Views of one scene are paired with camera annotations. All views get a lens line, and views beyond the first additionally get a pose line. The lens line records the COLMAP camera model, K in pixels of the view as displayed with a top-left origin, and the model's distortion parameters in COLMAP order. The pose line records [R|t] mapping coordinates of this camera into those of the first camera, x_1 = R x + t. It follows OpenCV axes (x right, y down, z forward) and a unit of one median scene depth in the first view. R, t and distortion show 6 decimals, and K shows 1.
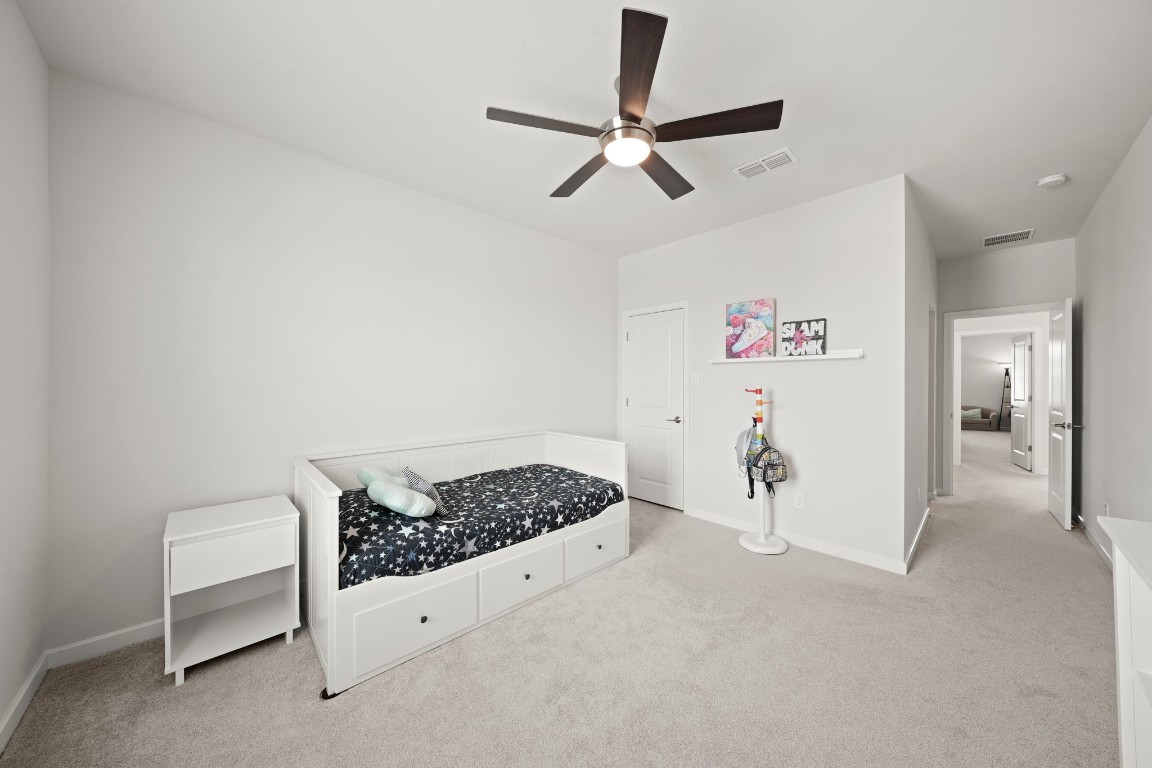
lens RADIAL K [[392.3, 0, 576.0], [0, 392.3, 384.0], [0, 0, 1]] dist [0.000124, -0.000019]
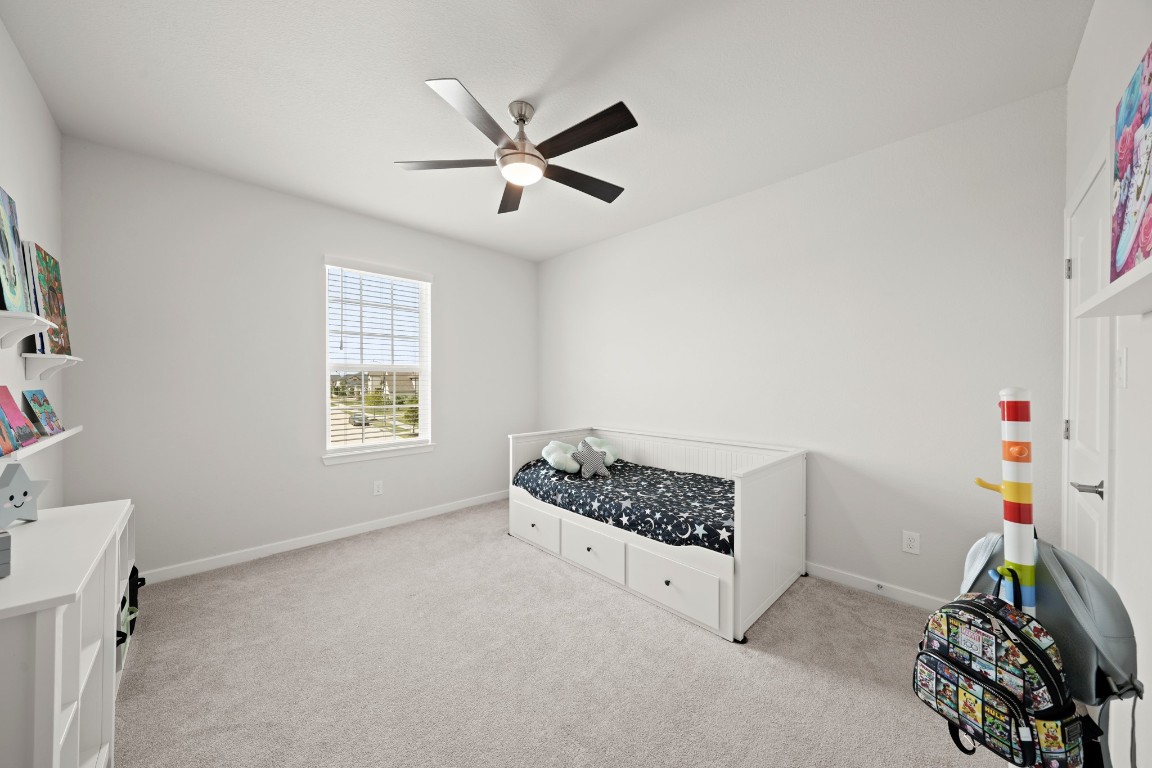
lens RADIAL K [[392.3, 0, 576.0], [0, 392.3, 384.0], [0, 0, 1]] dist [0.000124, -0.000019]
pose [[0.017176, 0.003660, -0.999846, 0.976994], [-0.003514, 0.999987, 0.003600, -0.001476], [0.999846, 0.003451, 0.017188, 0.888371]]
